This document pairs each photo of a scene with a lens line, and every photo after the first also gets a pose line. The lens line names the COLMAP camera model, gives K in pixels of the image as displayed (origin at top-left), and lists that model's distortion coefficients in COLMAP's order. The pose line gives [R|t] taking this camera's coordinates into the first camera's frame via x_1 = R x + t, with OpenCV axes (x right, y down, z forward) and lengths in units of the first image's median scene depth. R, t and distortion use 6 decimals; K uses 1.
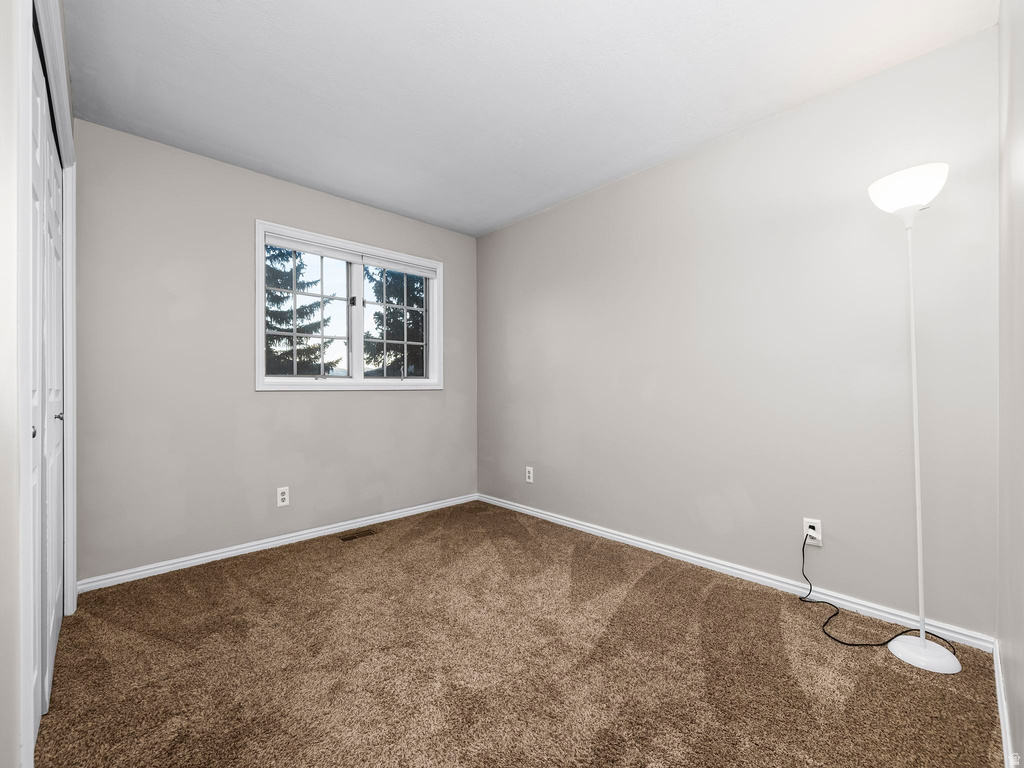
lens RADIAL K [[434.1, 0, 511.5], [0, 434.1, 384.1], [0, 0, 1]] dist [-0.001949, -0.000145]
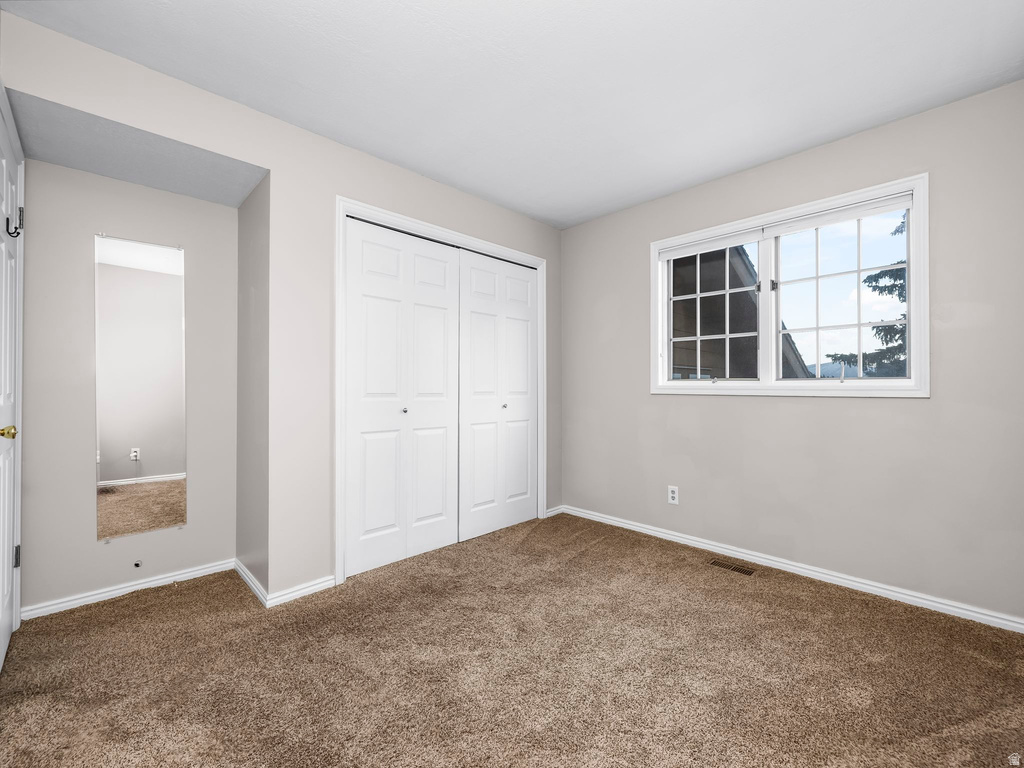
lens RADIAL K [[434.1, 0, 511.5], [0, 434.1, 385.2], [0, 0, 1]] dist [-0.001949, -0.000145]
pose [[0.006189, -0.002131, -0.999979, 0.526081], [0.003915, 0.999990, -0.002107, -0.005425], [0.999973, -0.003902, 0.006197, 0.607413]]
